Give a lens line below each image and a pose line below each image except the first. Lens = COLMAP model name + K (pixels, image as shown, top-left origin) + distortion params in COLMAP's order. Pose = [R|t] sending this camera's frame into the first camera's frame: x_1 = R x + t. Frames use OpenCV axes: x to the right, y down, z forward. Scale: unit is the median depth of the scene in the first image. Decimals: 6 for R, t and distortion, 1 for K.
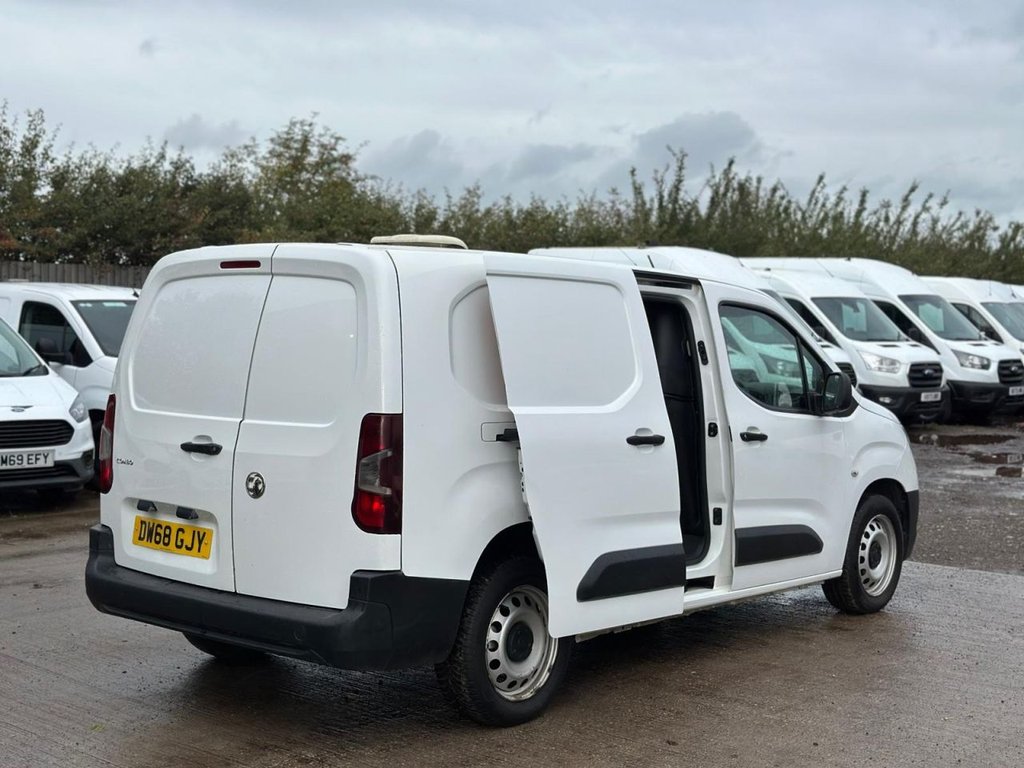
lens RADIAL K [[1402.9, 0, 521.7], [0, 1402.9, 381.9], [0, 0, 1]] dist [0.094334, 0.000000]
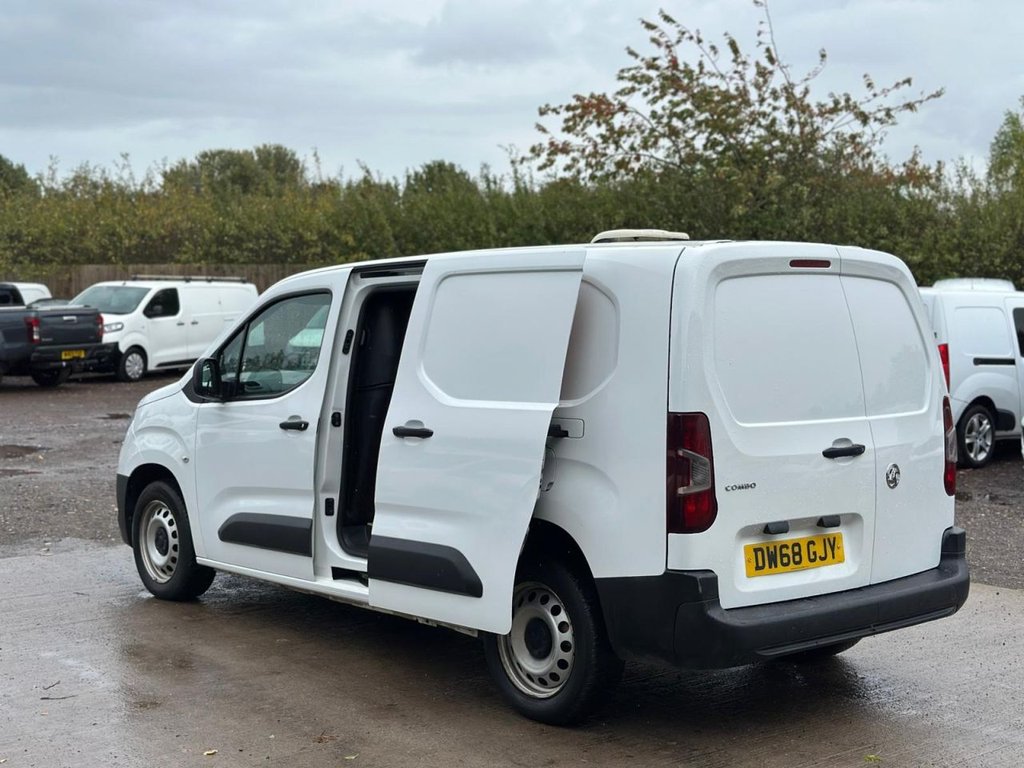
lens RADIAL K [[1402.9, 0, 503.6], [0, 1402.9, 389.7], [0, 0, 1]] dist [0.094334, 0.000000]
pose [[0.176602, -0.071694, 0.981668, -1.119512], [0.038998, 0.997070, 0.065804, -0.063555], [-0.983509, 0.026662, 0.178881, 0.959775]]
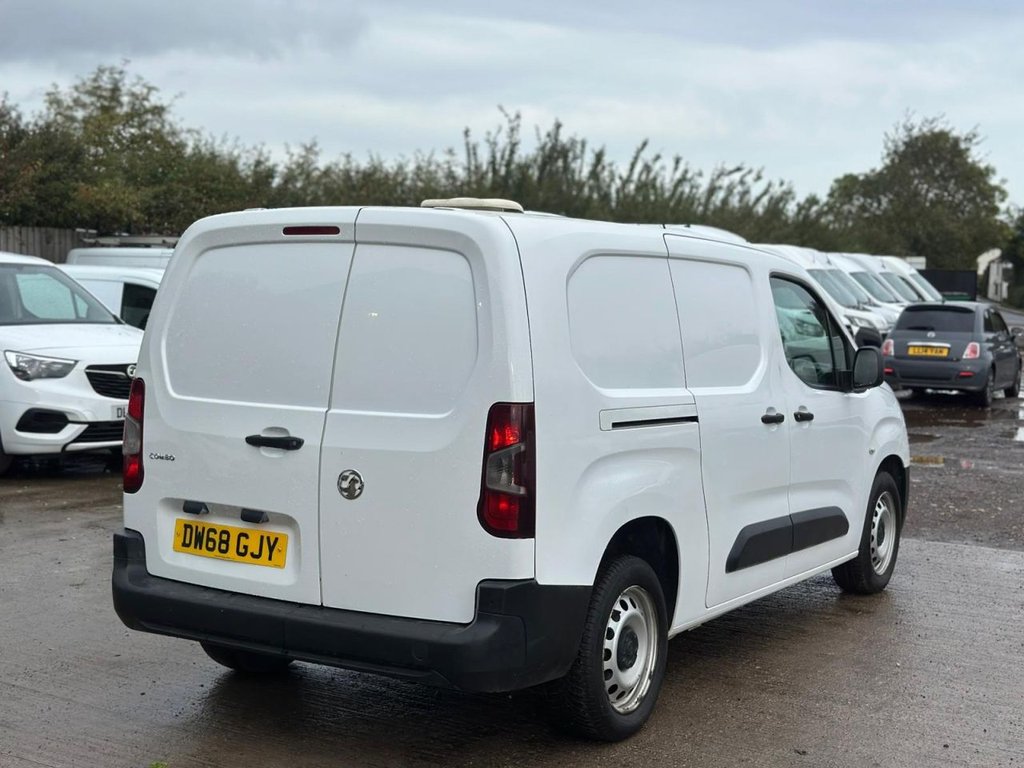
lens RADIAL K [[1402.9, 0, 537.8], [0, 1402.9, 396.8], [0, 0, 1]] dist [0.094334, 0.000000]
pose [[0.986166, -0.008904, 0.165521, -0.191294], [0.002732, 0.999294, 0.037475, -0.011811], [-0.165738, -0.036504, 0.985494, 0.105641]]
